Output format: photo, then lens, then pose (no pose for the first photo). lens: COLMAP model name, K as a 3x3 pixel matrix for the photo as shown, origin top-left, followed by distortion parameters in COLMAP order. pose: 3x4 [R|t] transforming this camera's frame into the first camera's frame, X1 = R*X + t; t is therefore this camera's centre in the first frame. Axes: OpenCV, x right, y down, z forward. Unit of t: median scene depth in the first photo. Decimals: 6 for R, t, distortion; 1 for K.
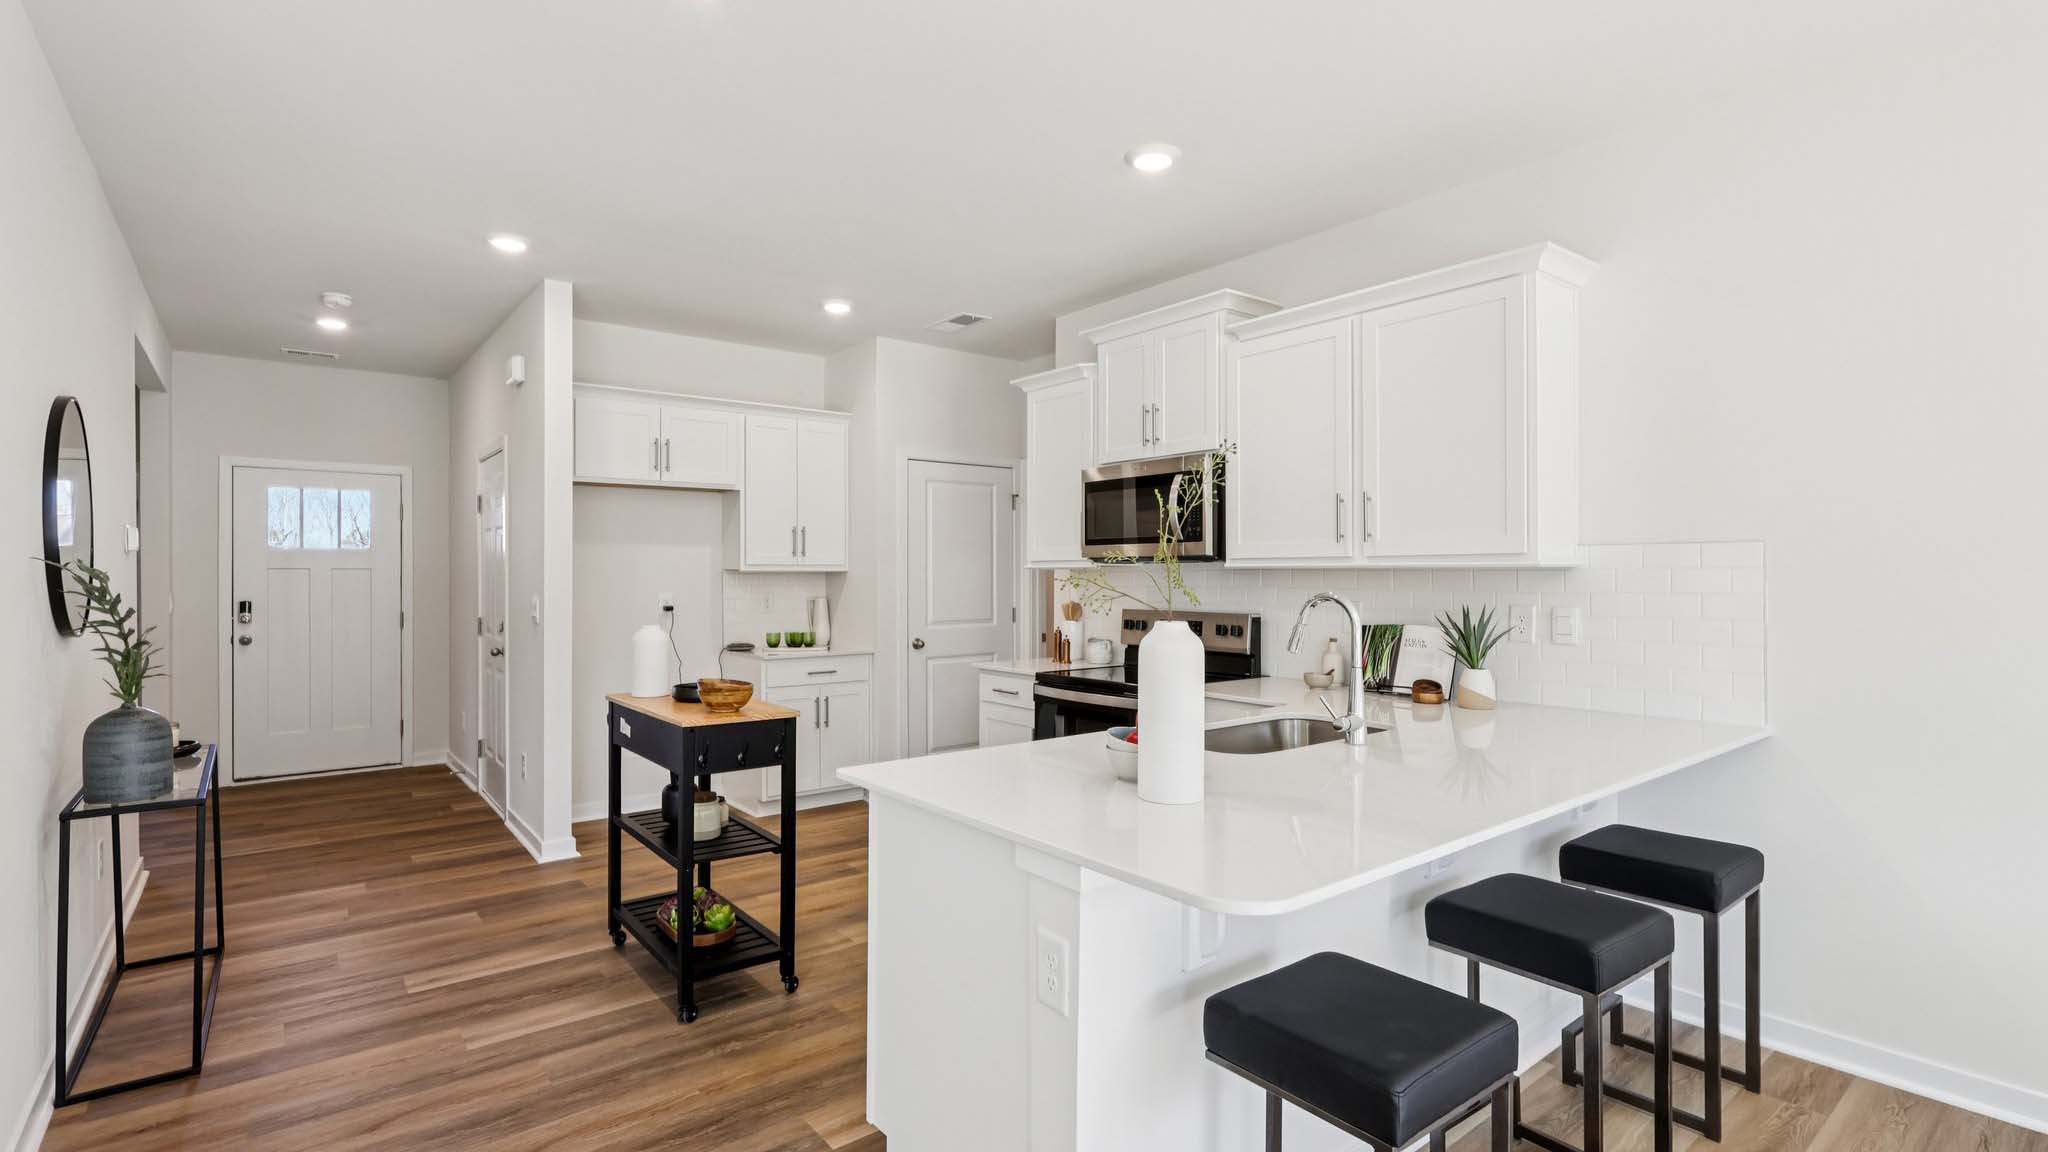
lens RADIAL K [[946.8, 0, 1033.8], [0, 946.8, 577.2], [0, 0, 1]] dist [-0.004210, 0.001886]
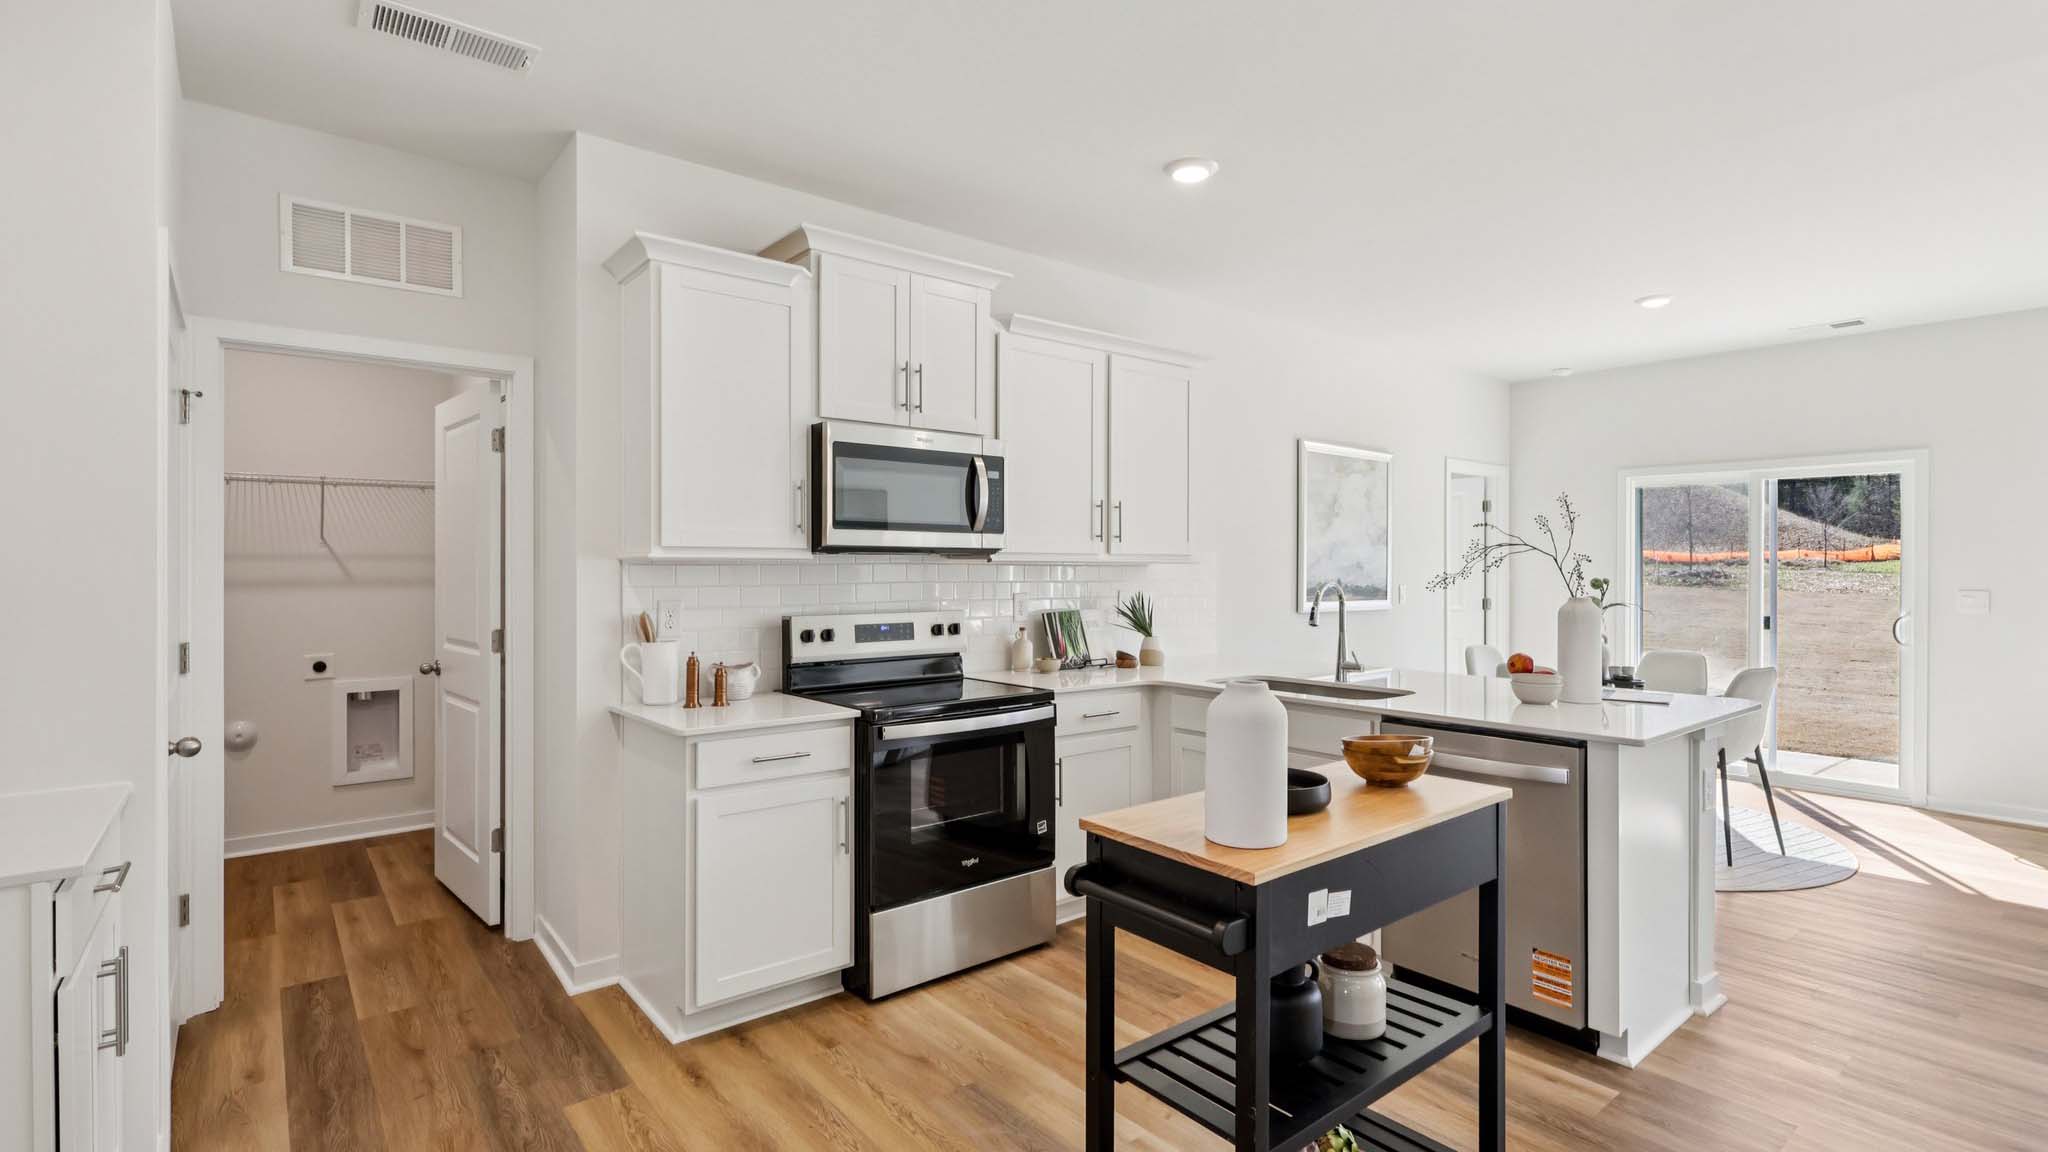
lens RADIAL K [[946.8, 0, 1027.6], [0, 946.8, 568.5], [0, 0, 1]] dist [-0.004210, 0.001886]
pose [[-0.004667, -0.000370, 0.999989, -0.724962], [0.001964, 0.999998, 0.000379, -0.003352], [-0.999987, 0.001965, -0.004666, 0.933056]]
